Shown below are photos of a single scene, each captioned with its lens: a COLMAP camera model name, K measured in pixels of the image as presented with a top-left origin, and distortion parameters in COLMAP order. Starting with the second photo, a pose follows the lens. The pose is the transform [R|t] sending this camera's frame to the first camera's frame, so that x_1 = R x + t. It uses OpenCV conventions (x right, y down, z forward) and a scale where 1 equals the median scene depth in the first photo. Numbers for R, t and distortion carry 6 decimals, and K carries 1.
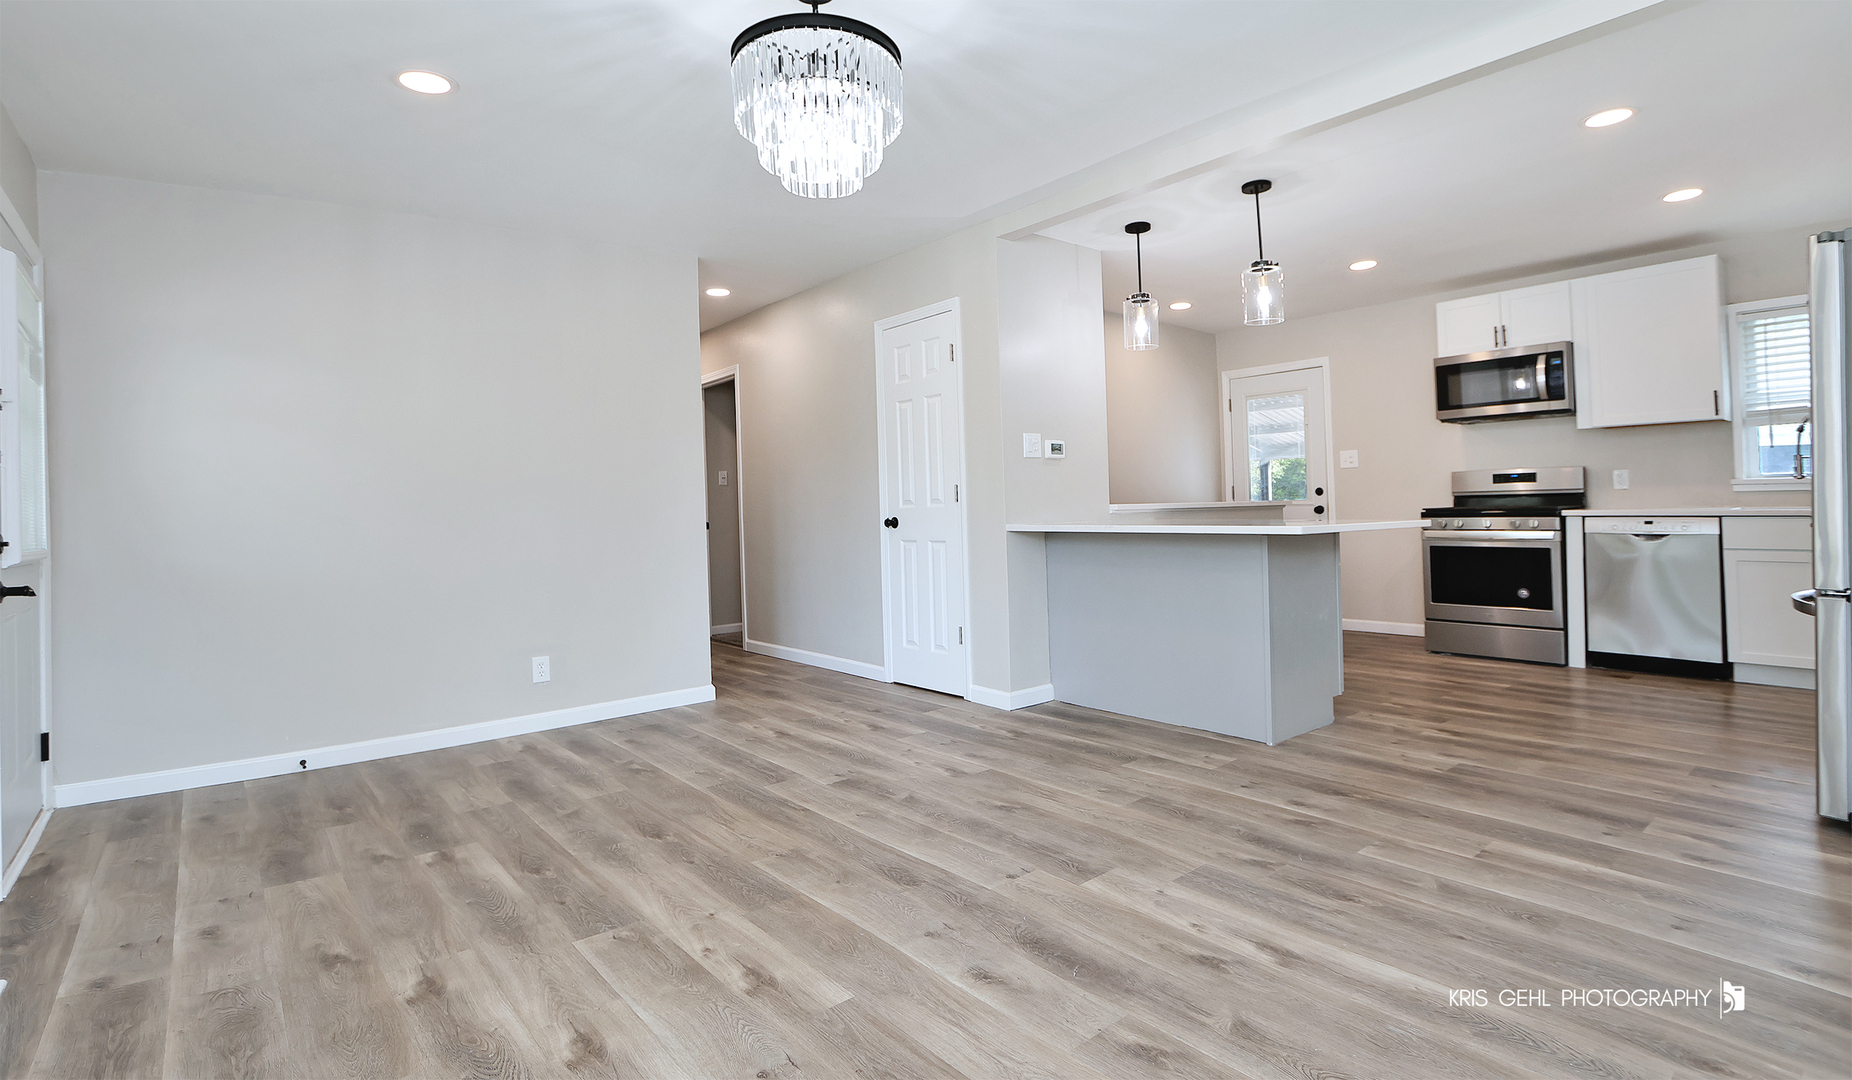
lens RADIAL K [[845.8, 0, 926.0], [0, 845.8, 540.0], [0, 0, 1]] dist [-0.019729, -0.000018]
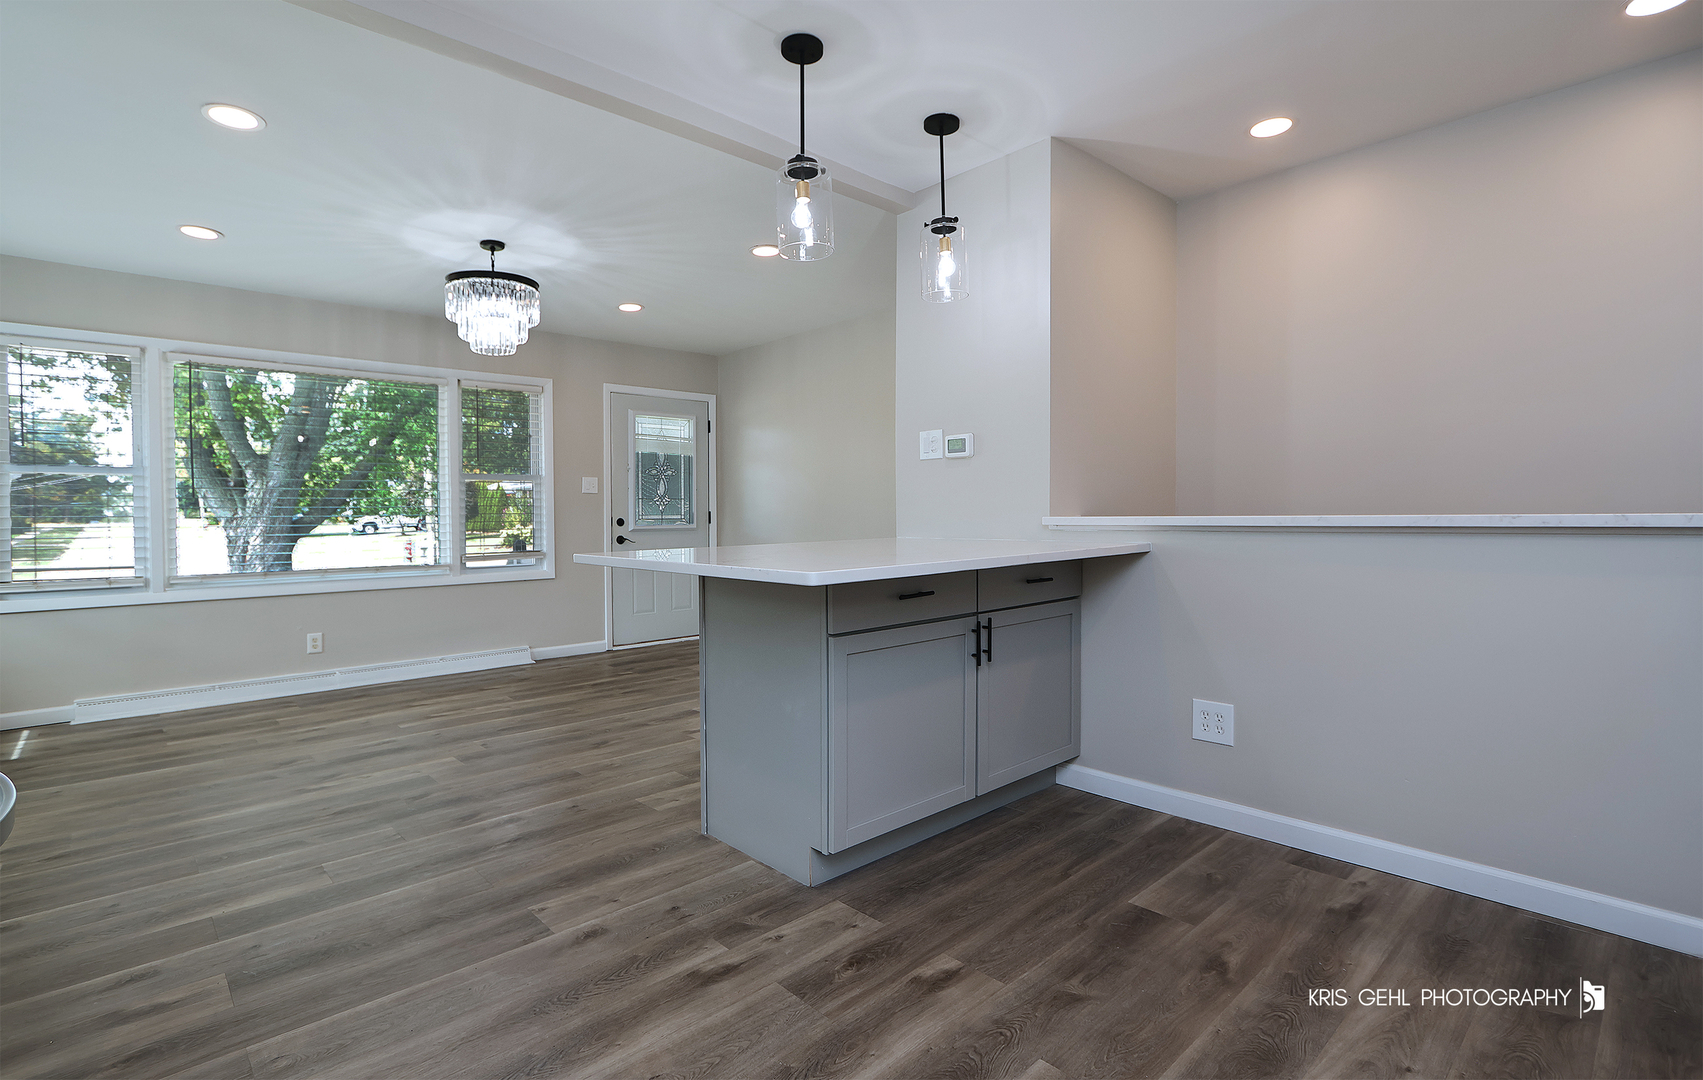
lens RADIAL K [[811.0, 0, 871.7], [0, 811.0, 494.8], [0, 0, 1]] dist [-0.001635, 0.000047]
pose [[0.073870, 0.001757, -0.997266, 0.964035], [-0.017773, 0.999842, 0.000445, -0.062388], [0.997109, 0.017692, 0.073890, 0.893977]]
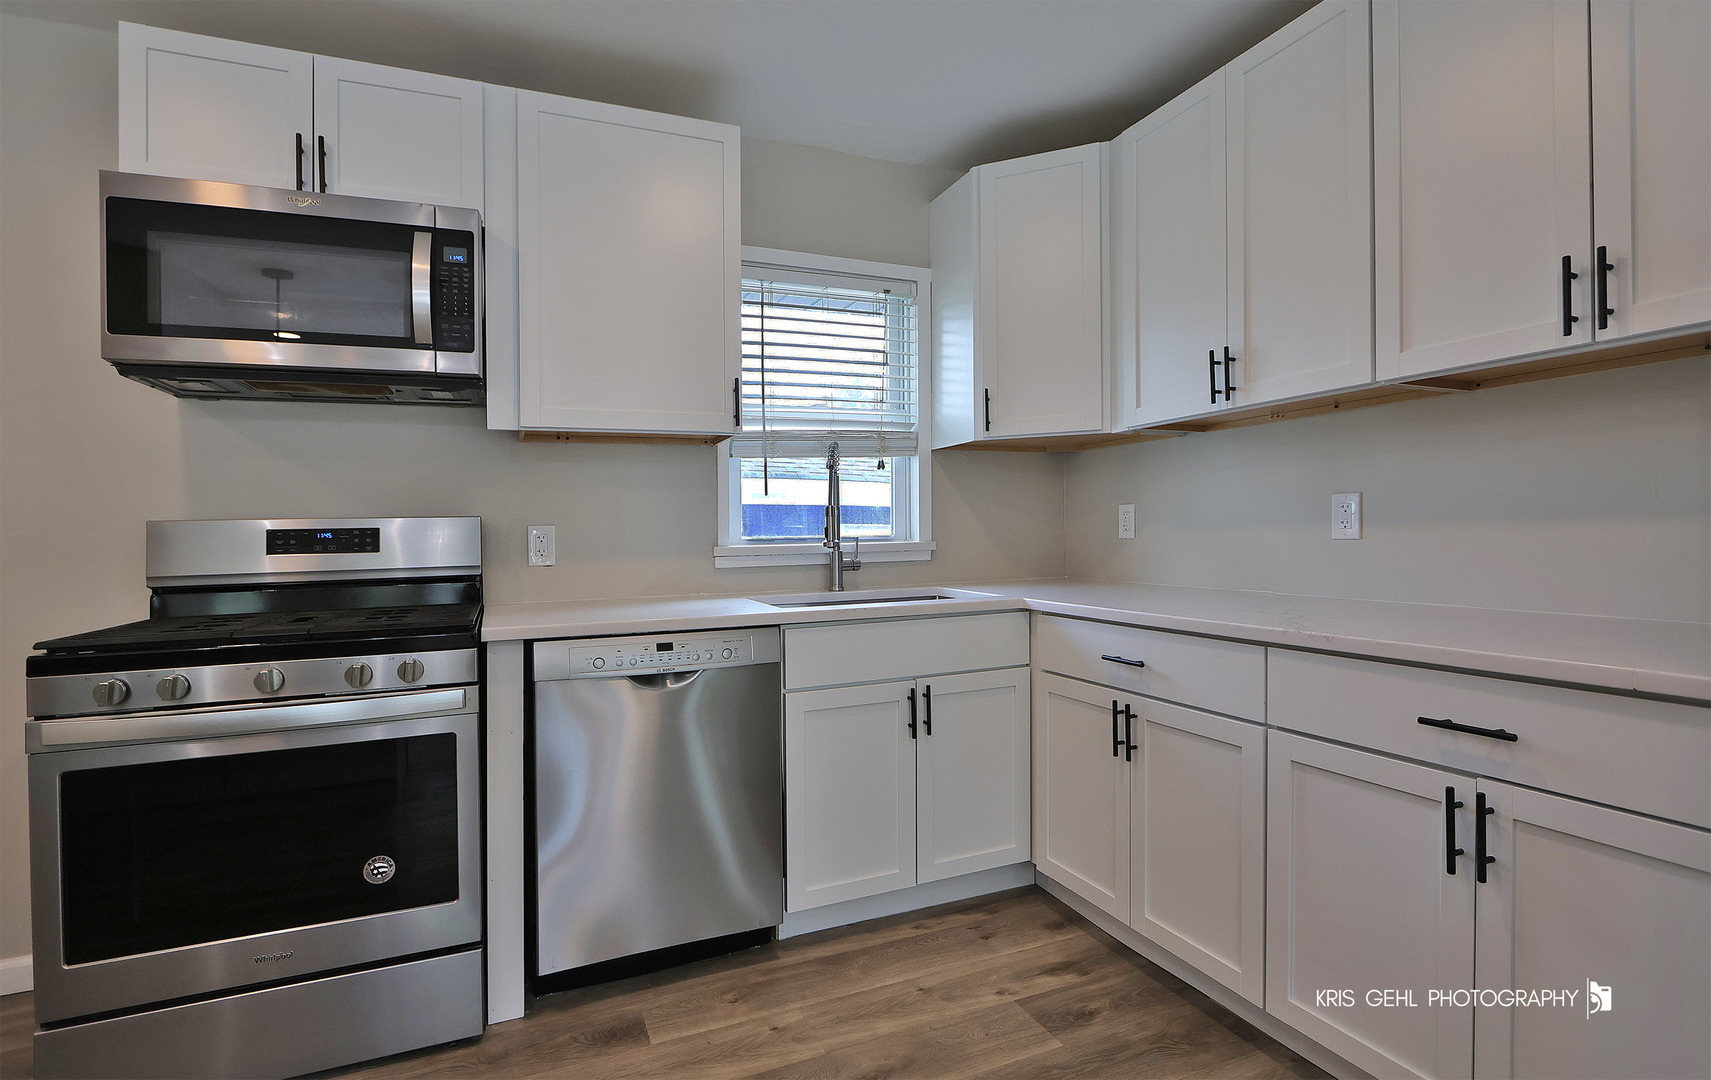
lens RADIAL K [[814.8, 0, 875.8], [0, 814.8, 494.6], [0, 0, 1]] dist [-0.001635, 0.000047]
pose [[0.248830, 0.062180, 0.966549, 0.500556], [0.056879, 0.995277, -0.078671, -0.065362], [-0.966875, 0.074552, 0.244118, 0.830071]]
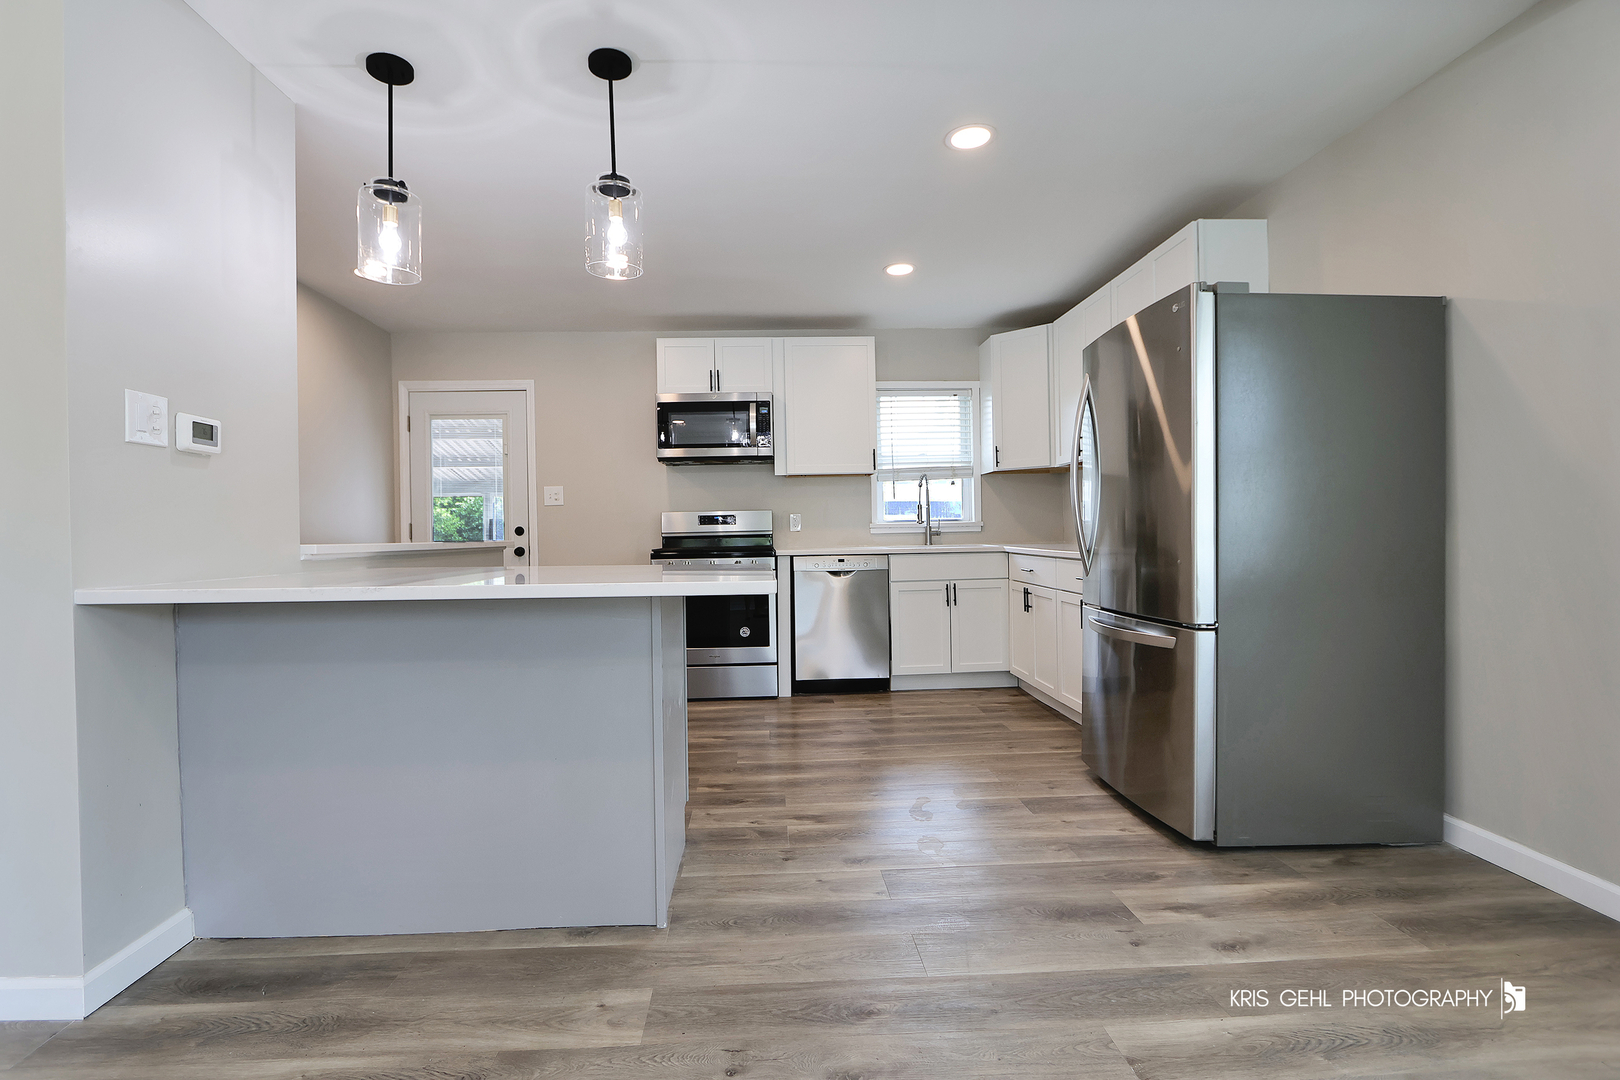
lens RADIAL K [[755.3, 0, 789.0], [0, 755.3, 529.1], [0, 0, 1]] dist [-0.015709, 0.000617]
pose [[0.605421, 0.017263, 0.795719, 0.011985], [0.035176, 0.998208, -0.048419, -0.017483], [-0.795128, 0.057304, 0.603728, 0.465812]]
